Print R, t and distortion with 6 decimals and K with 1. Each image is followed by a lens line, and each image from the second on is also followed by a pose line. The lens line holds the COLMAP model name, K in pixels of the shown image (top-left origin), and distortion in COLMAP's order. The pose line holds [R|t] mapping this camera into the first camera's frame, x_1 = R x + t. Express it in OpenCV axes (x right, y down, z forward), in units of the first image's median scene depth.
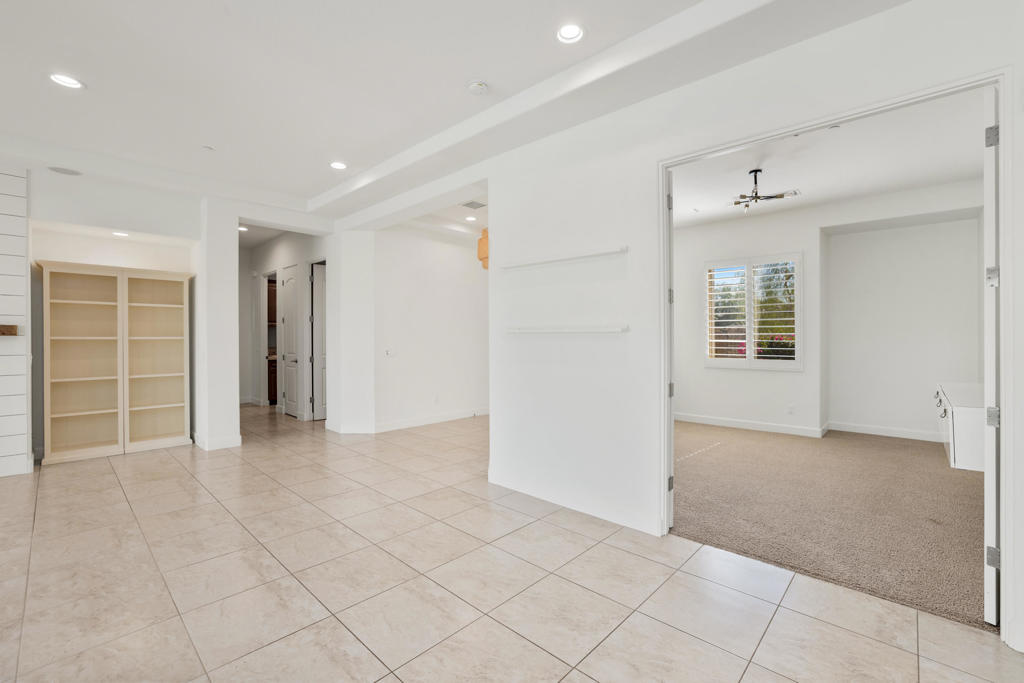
lens RADIAL K [[444.1, 0, 507.9], [0, 444.1, 336.2], [0, 0, 1]] dist [-0.019006, 0.010637]
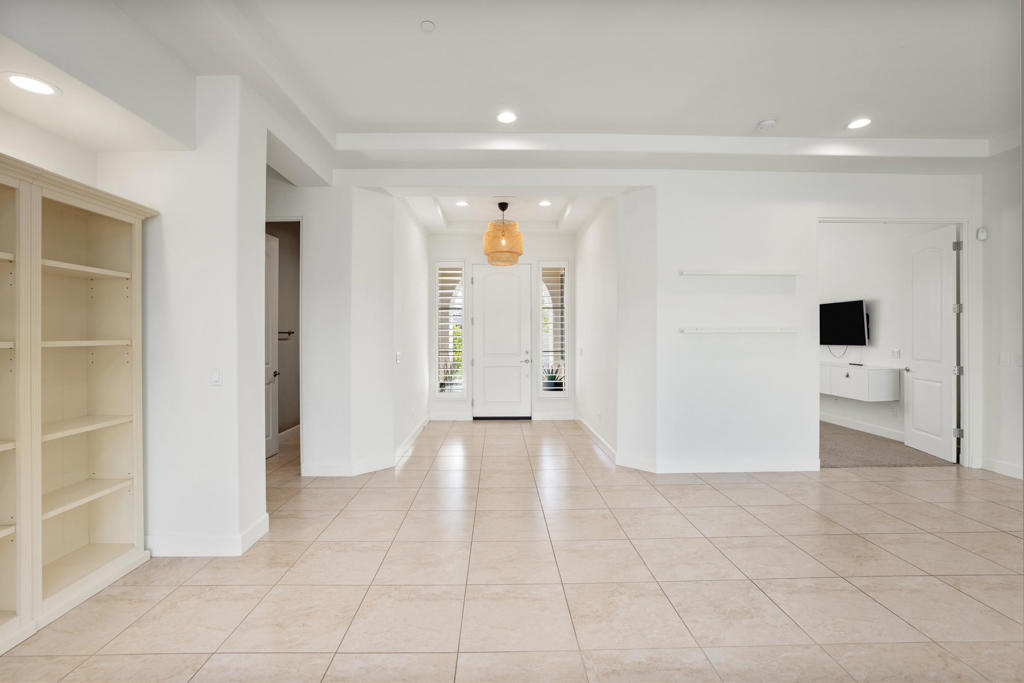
lens RADIAL K [[419.9, 0, 512.0], [0, 419.9, 341.5], [0, 0, 1]] dist [-0.006230, 0.000131]
pose [[0.697940, -0.003033, 0.716150, -1.030887], [-0.010343, 0.999844, 0.014315, -0.012728], [-0.716082, -0.017398, 0.697800, 0.523783]]
